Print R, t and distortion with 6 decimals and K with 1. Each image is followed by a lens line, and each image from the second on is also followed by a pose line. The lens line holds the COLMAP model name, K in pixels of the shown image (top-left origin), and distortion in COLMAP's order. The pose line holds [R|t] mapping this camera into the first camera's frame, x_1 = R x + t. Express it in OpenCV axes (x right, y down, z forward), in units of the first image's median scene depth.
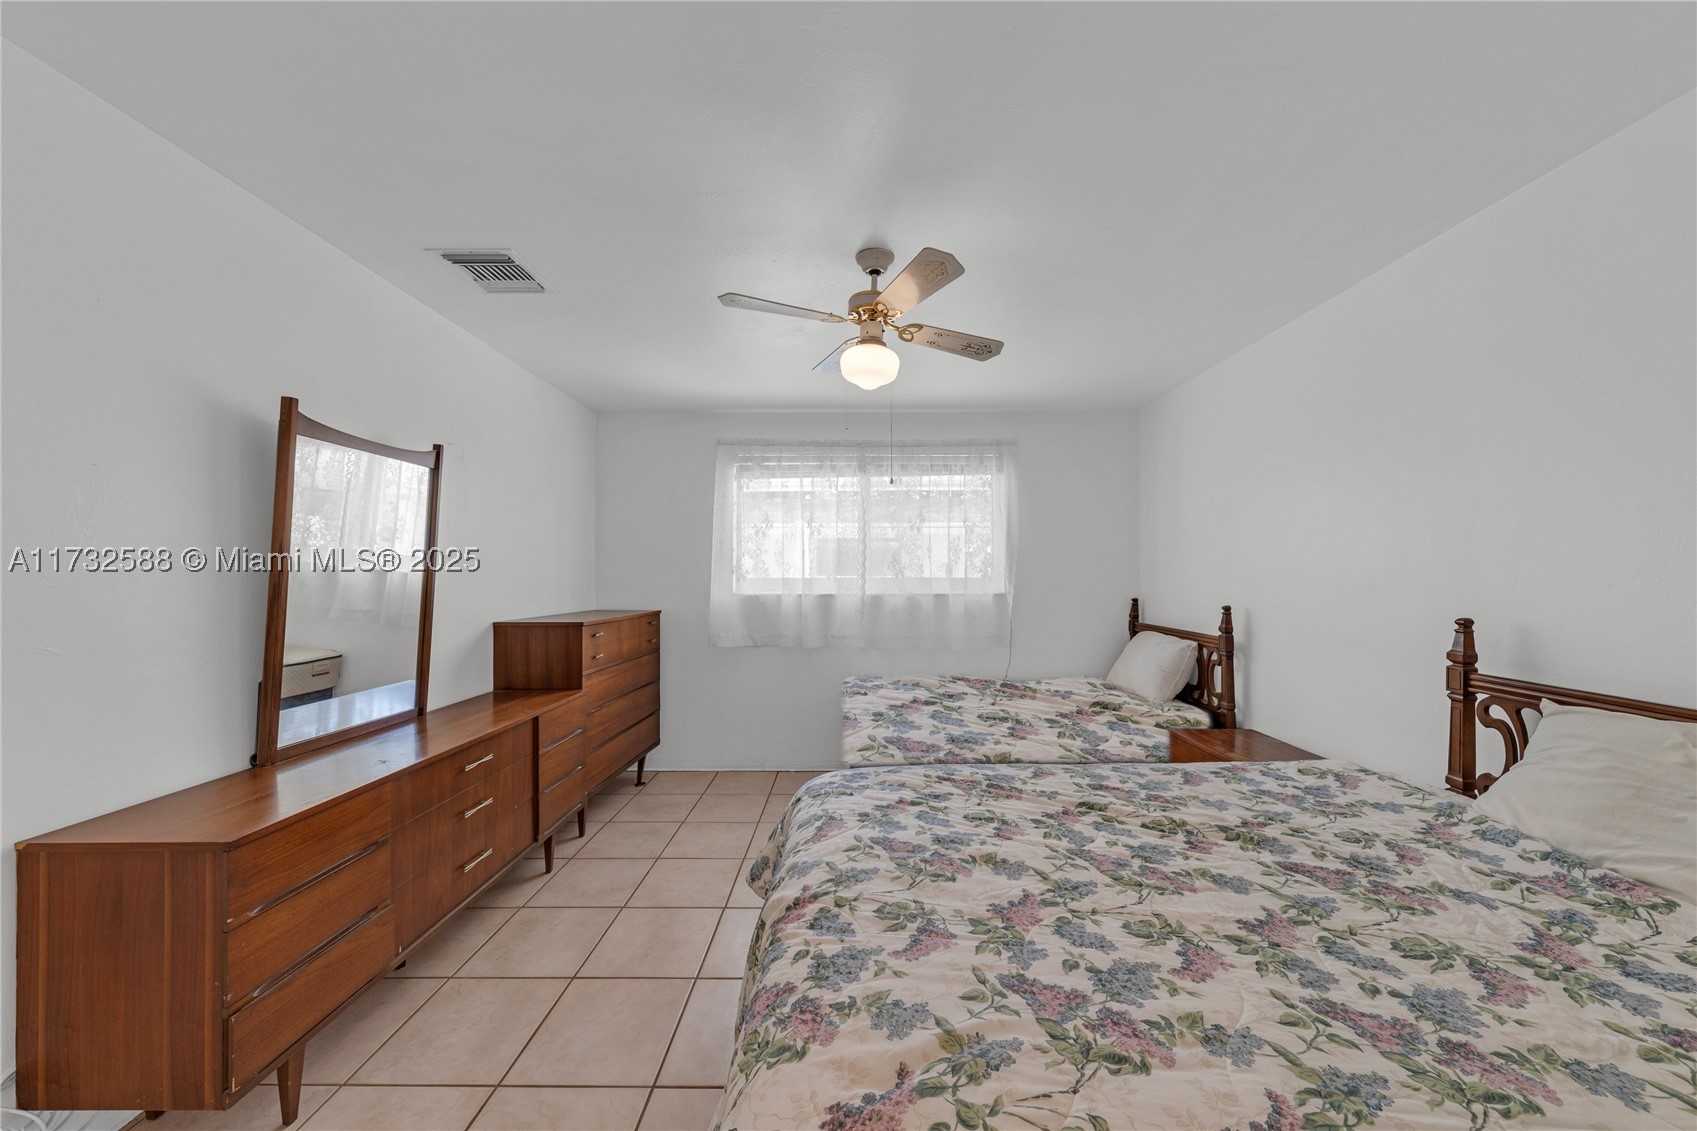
lens RADIAL K [[592.2, 0, 851.0], [0, 592.2, 576.8], [0, 0, 1]] dist [0.000998, -0.000028]
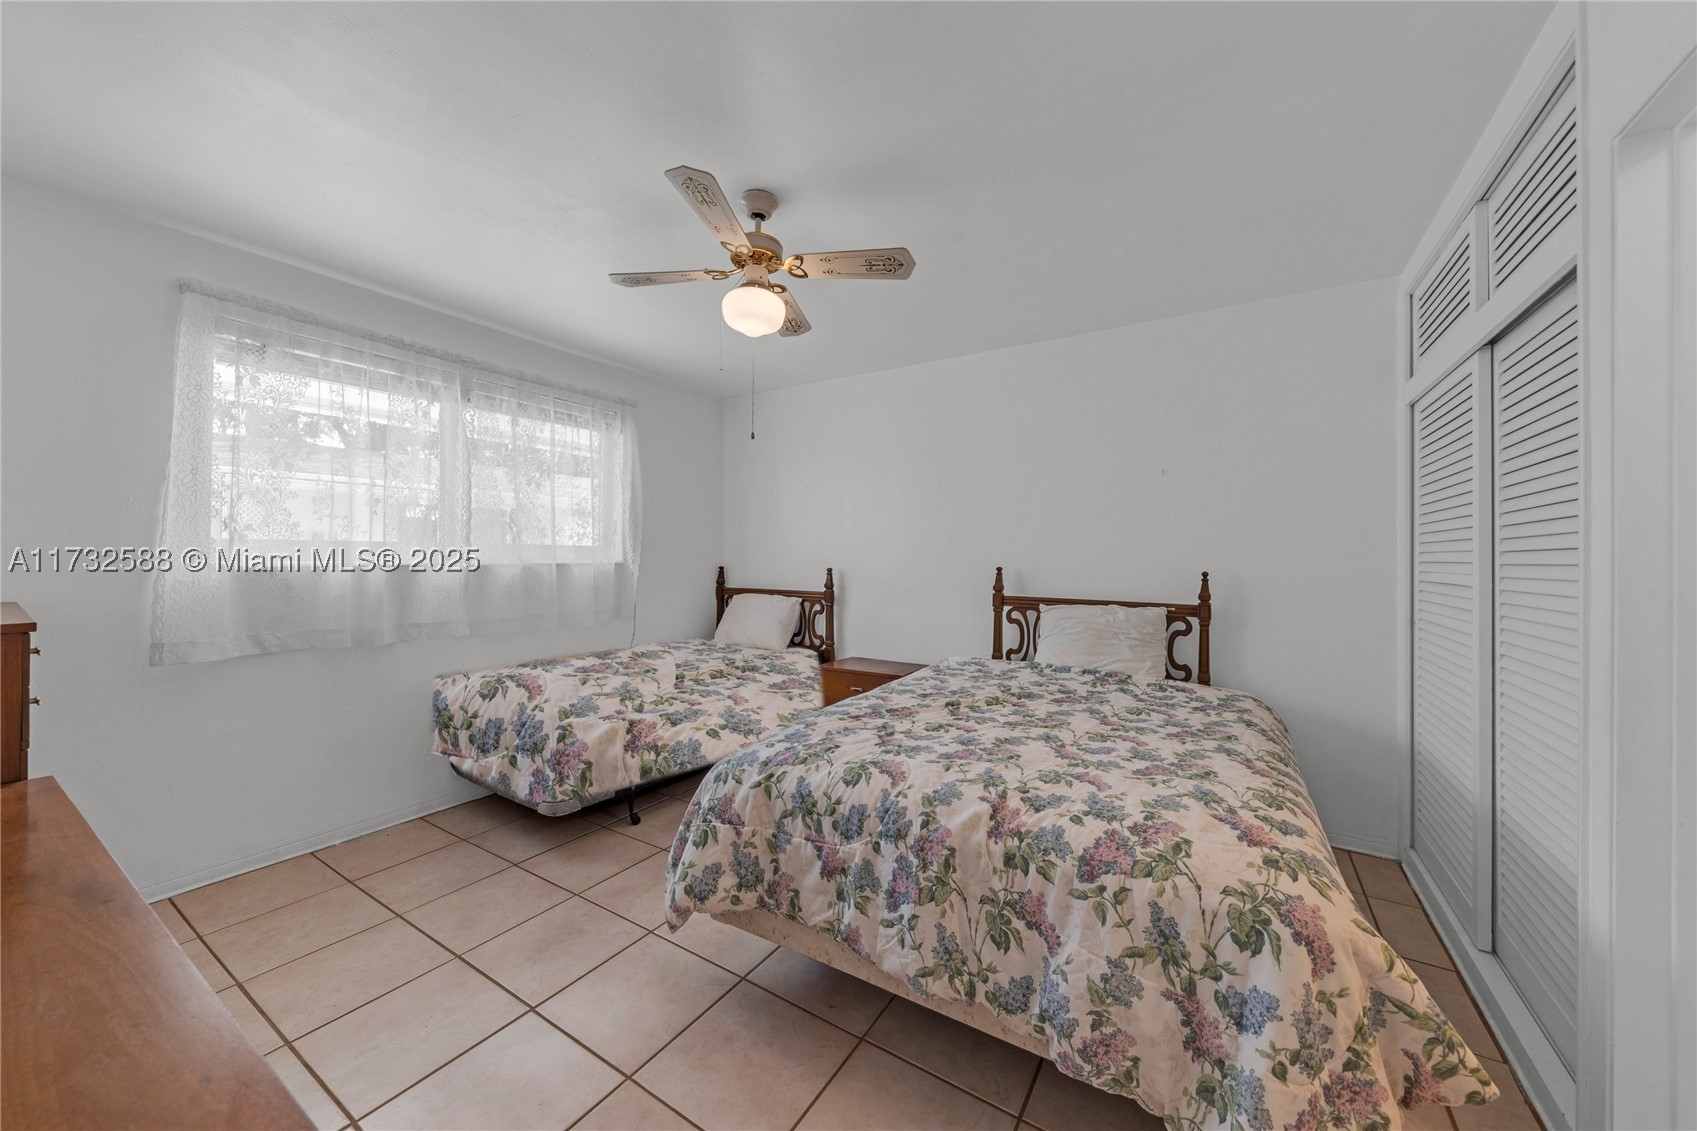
lens RADIAL K [[609.5, 0, 848.6], [0, 609.5, 556.7], [0, 0, 1]] dist [0.001685, 0.000046]
pose [[0.524115, 0.002589, 0.851643, -0.812615], [-0.001683, 0.999997, -0.002004, 0.043177], [-0.851646, -0.000383, 0.524118, 0.407373]]
